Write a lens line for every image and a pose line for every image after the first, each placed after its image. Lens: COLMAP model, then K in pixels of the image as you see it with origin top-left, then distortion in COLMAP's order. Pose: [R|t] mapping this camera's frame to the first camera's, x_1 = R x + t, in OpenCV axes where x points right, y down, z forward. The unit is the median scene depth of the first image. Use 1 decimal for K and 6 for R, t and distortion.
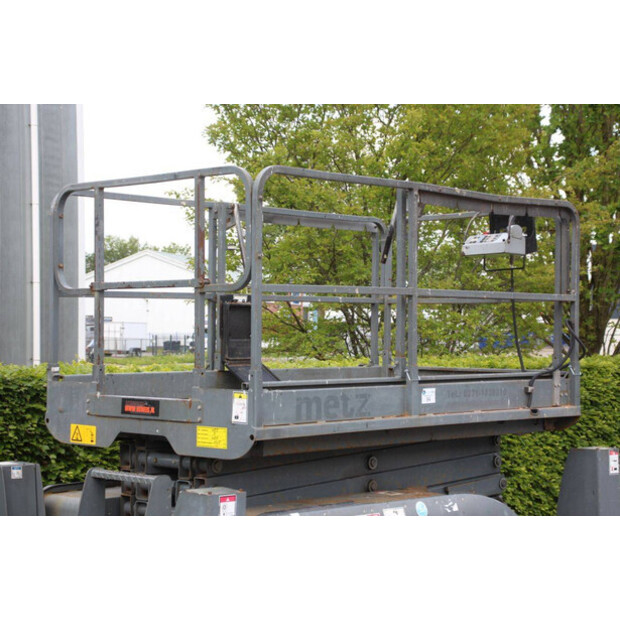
lens RADIAL K [[1321.4, 0, 318.9], [0, 1321.4, 317.9], [0, 0, 1]] dist [0.211333, 0.000000]
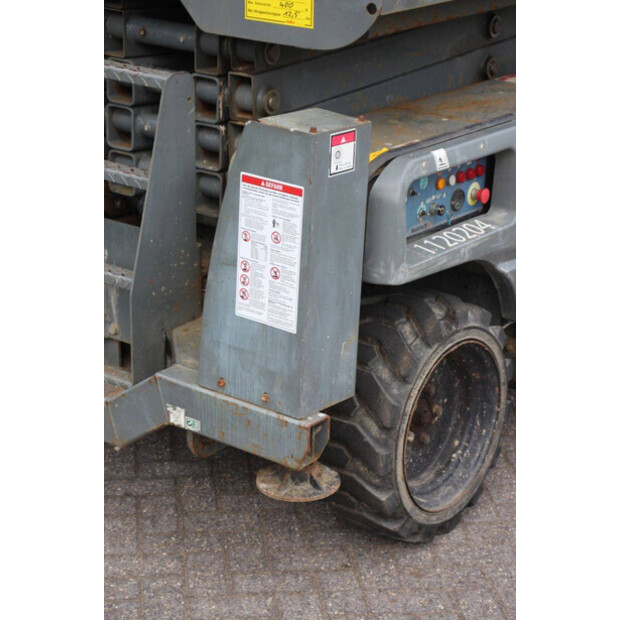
lens RADIAL K [[1457.2, 0, 319.8], [0, 1457.2, 320.6], [0, 0, 1]] dist [0.409782, 0.000000]
pose [[0.992710, -0.022358, 0.118432, -0.125227], [-0.021148, 0.935084, 0.353794, 0.000328], [-0.118654, -0.353720, 0.927795, 0.381278]]
